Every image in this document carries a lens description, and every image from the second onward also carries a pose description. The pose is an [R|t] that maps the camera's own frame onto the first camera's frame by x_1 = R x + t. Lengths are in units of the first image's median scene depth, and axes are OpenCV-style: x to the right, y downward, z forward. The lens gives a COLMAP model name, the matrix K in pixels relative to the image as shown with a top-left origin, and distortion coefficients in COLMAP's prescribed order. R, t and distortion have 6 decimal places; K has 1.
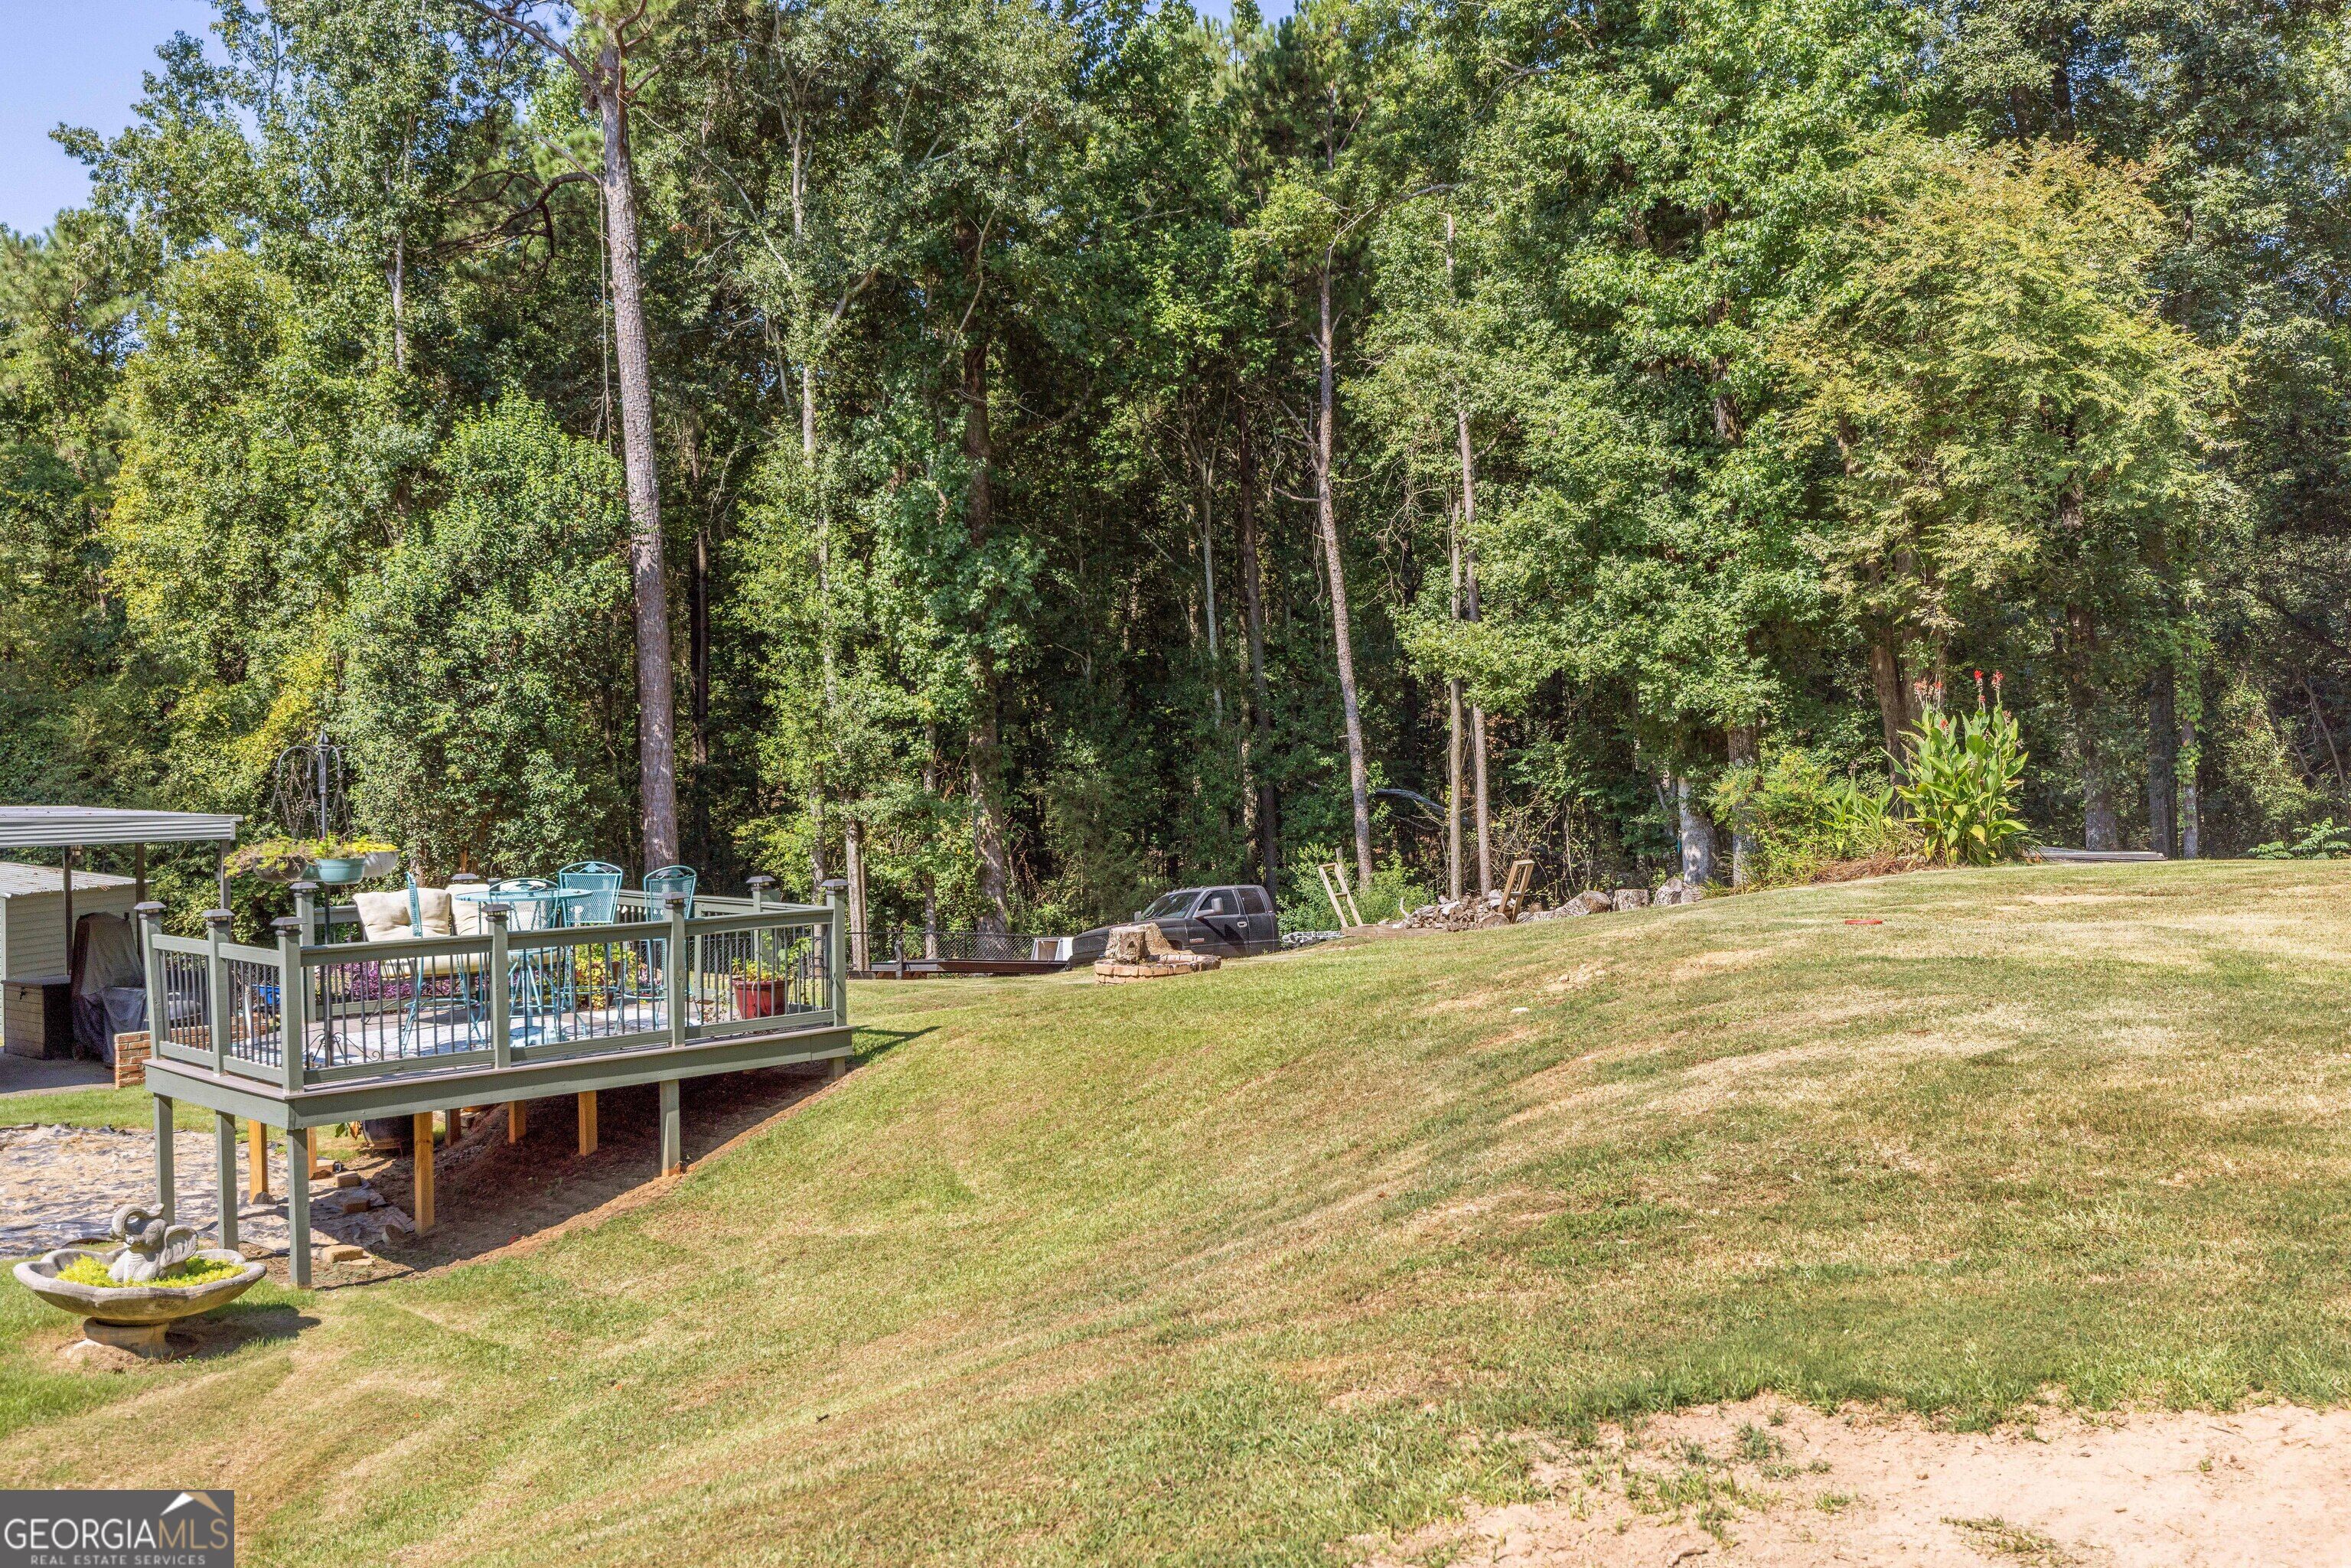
lens RADIAL K [[2286.7, 0, 1237.3], [0, 2286.7, 813.0], [0, 0, 1]] dist [-0.005005, 0.067206]
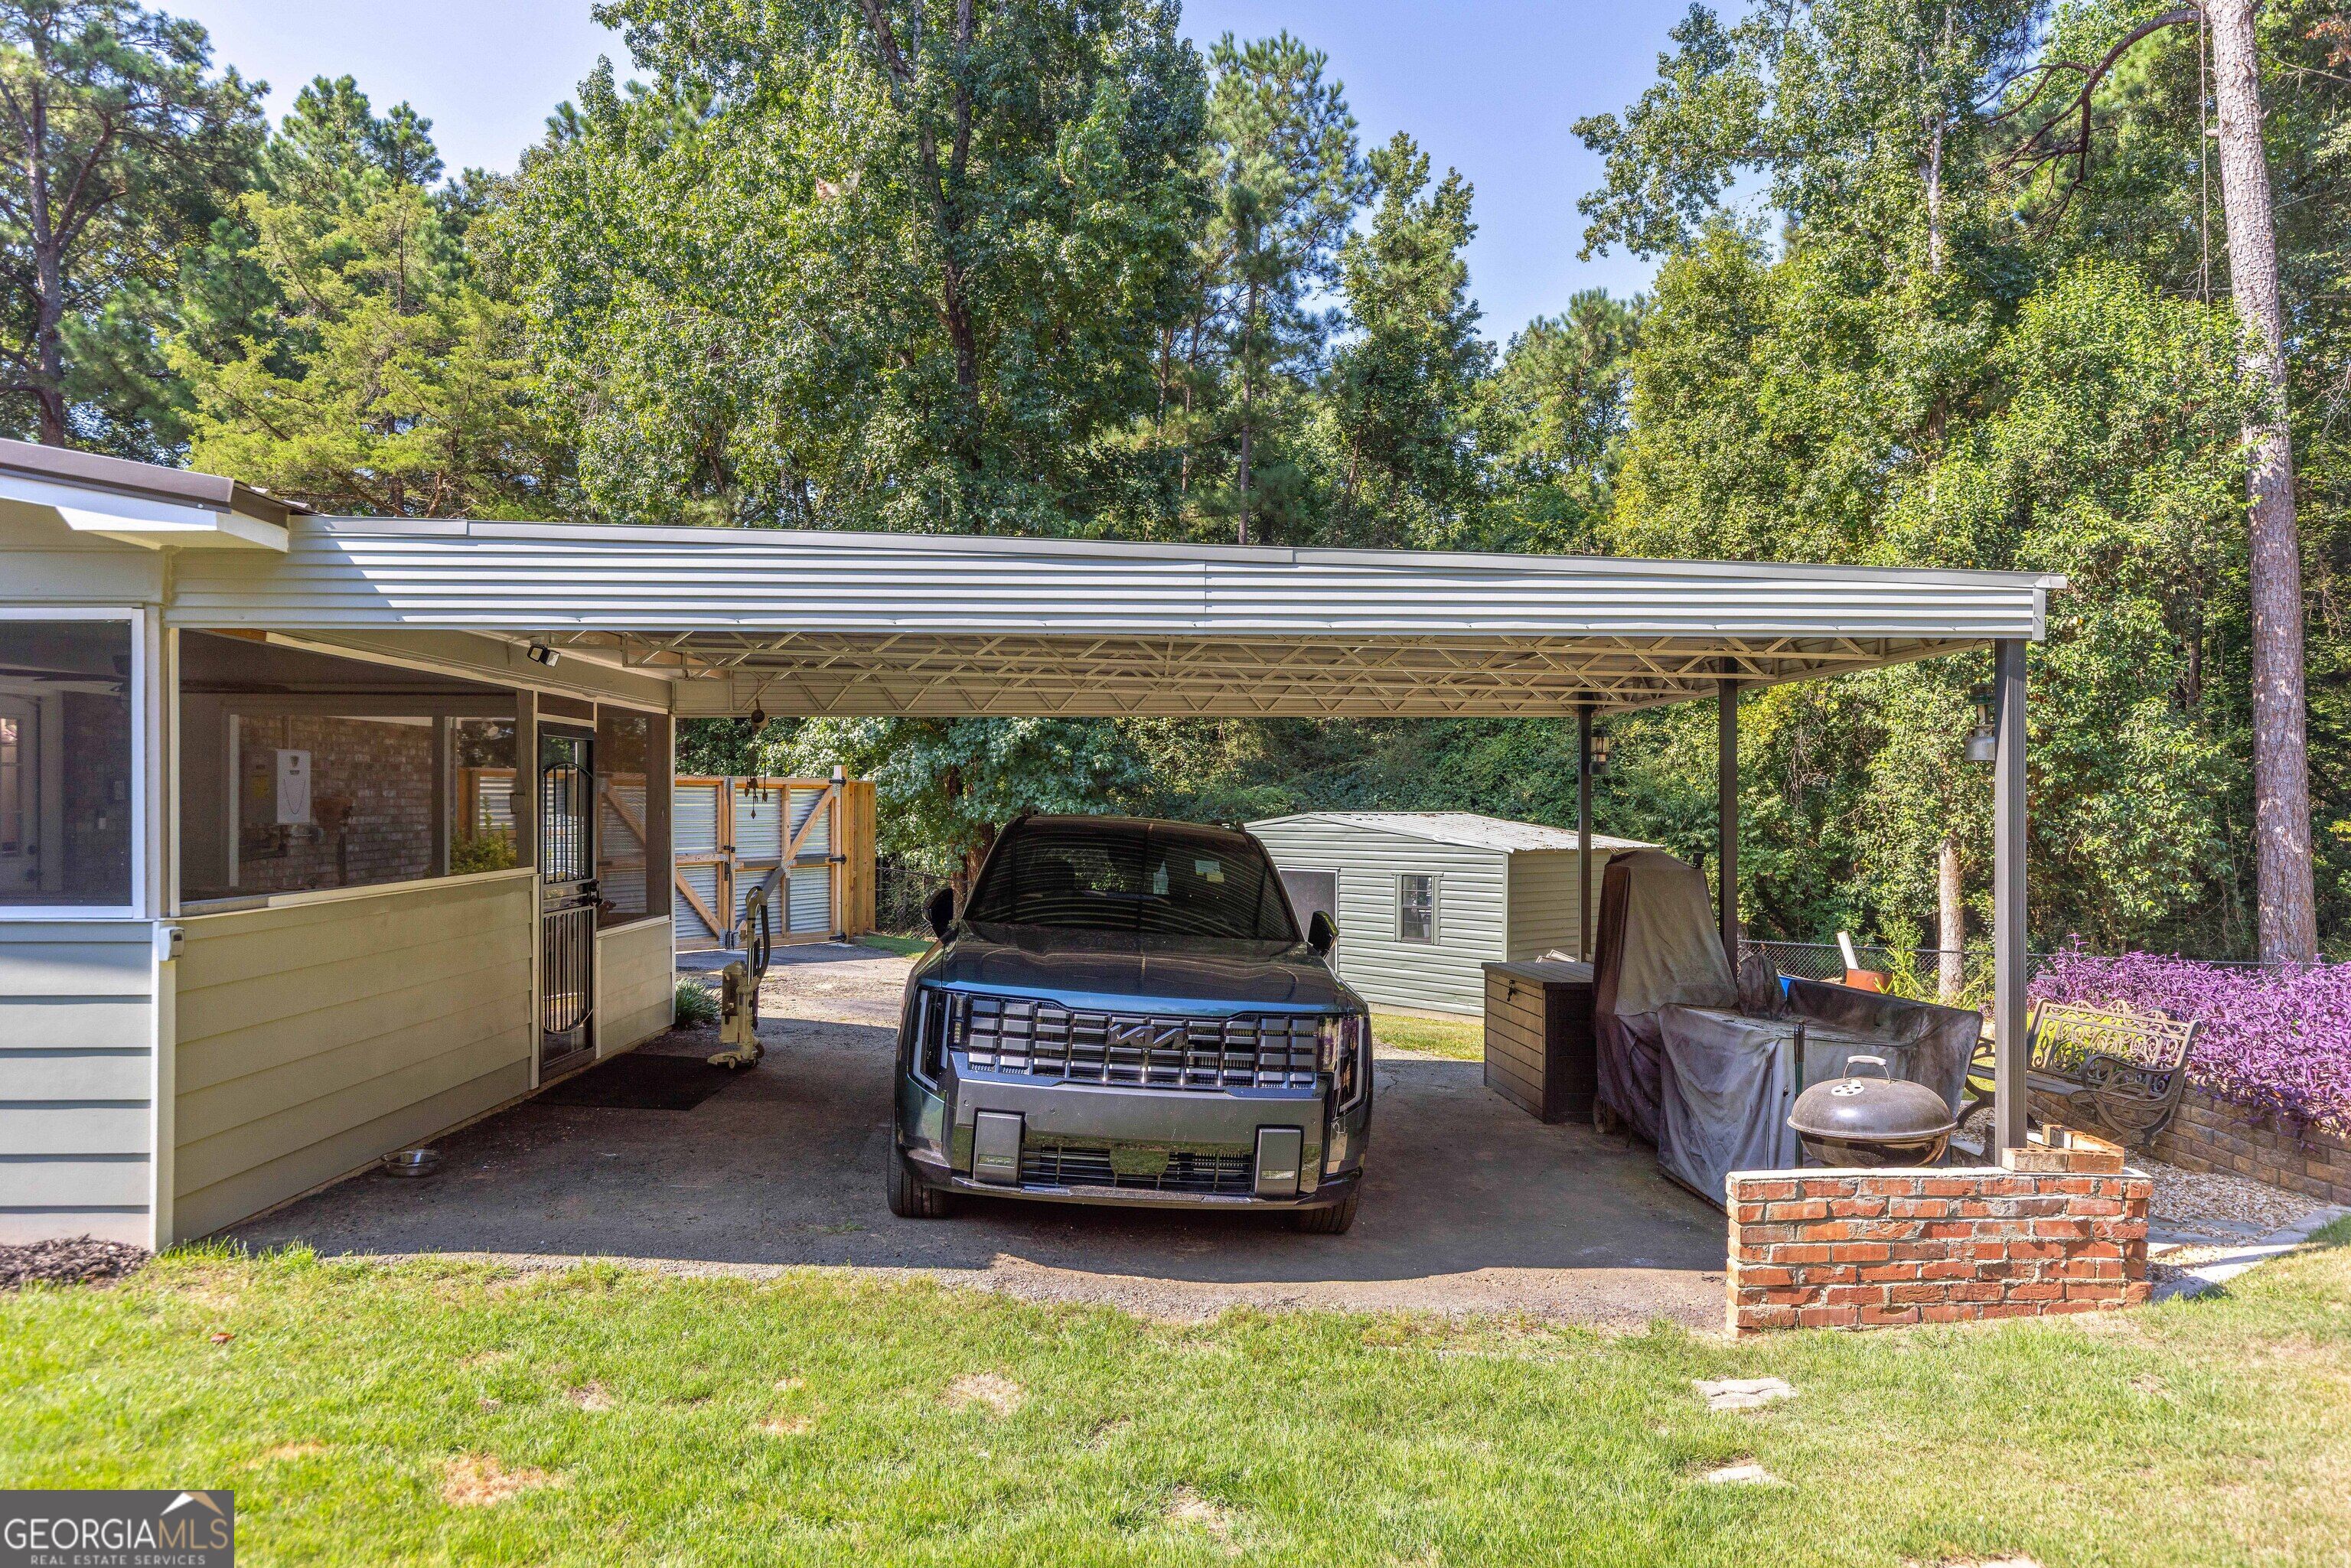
lens RADIAL K [[1478.6, 0, 1174.7], [0, 1478.6, 744.0], [0, 0, 1]] dist [0.022582, -0.001278]
pose [[0.746956, -0.012657, -0.664753, -0.213145], [-0.032360, 0.997942, -0.055363, 0.024797], [0.664085, 0.062866, 0.745009, 0.409558]]
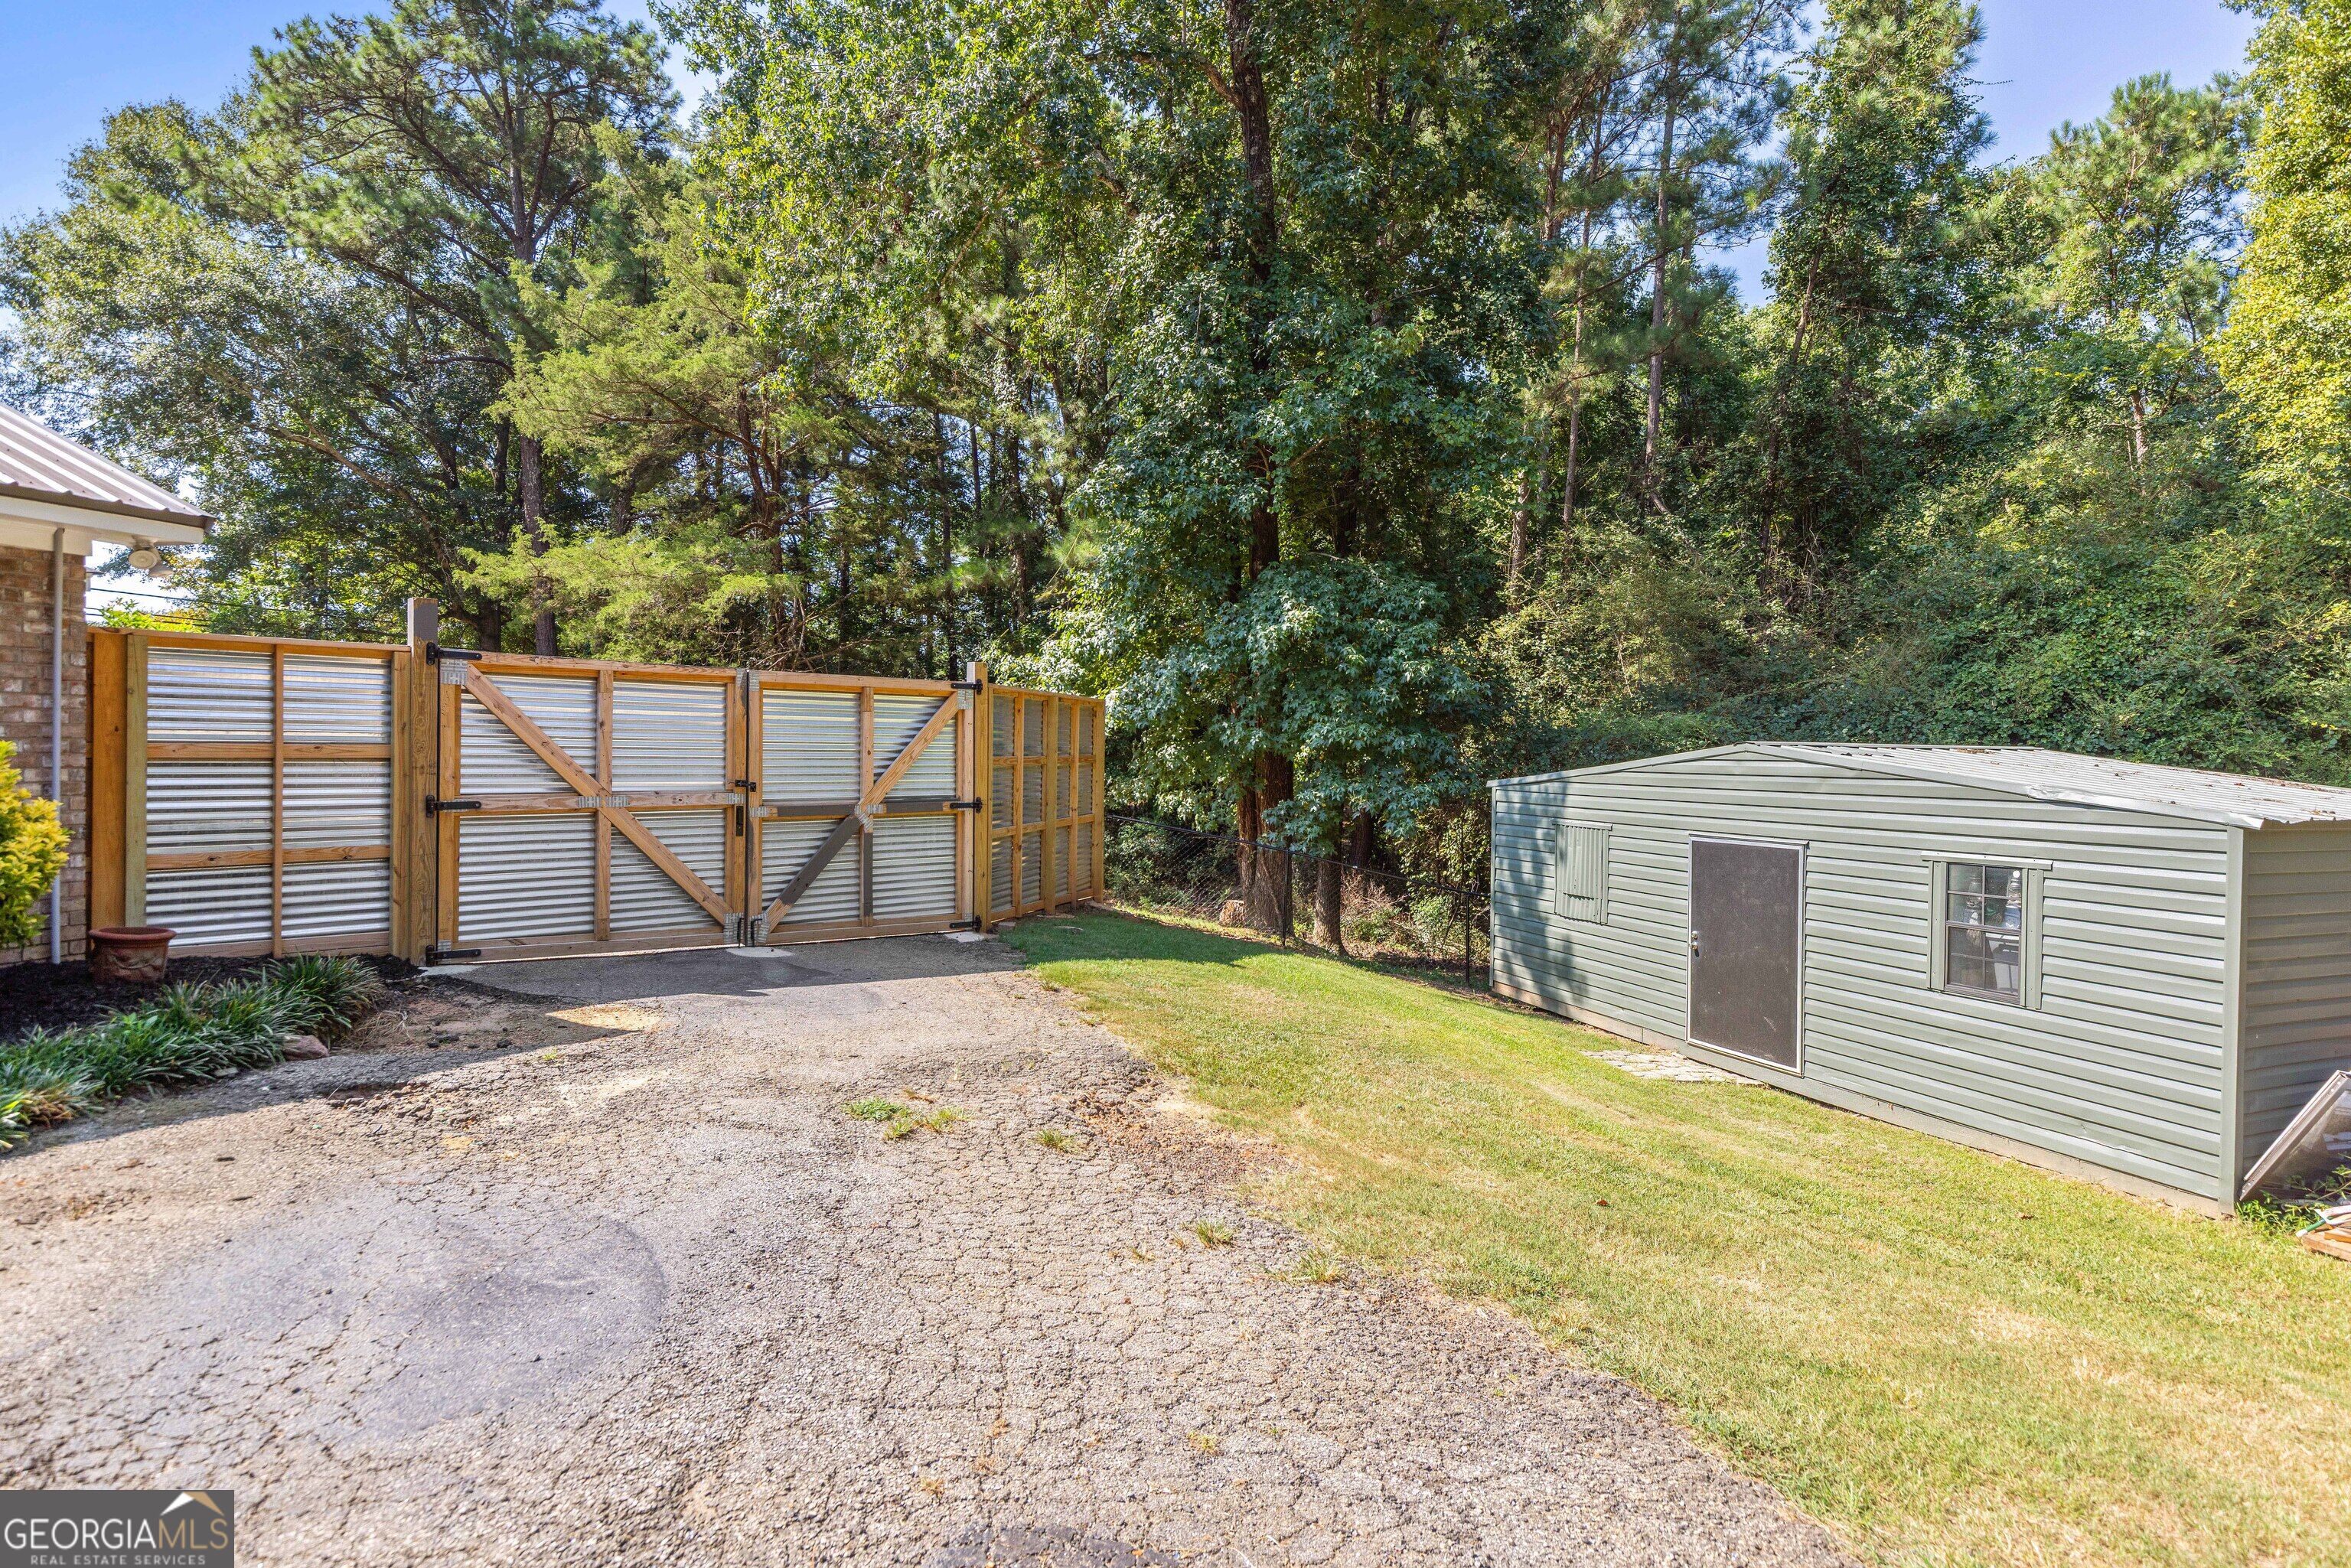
lens RADIAL K [[1233.0, 0, 1208.8], [0, 1233.0, 749.2], [0, 0, 1]] dist [-0.000517, 0.000344]
pose [[0.509360, 0.016337, -0.860398, -0.362054], [-0.046442, 0.998885, -0.008527, 0.027023], [0.859299, 0.044302, 0.509551, 0.605738]]
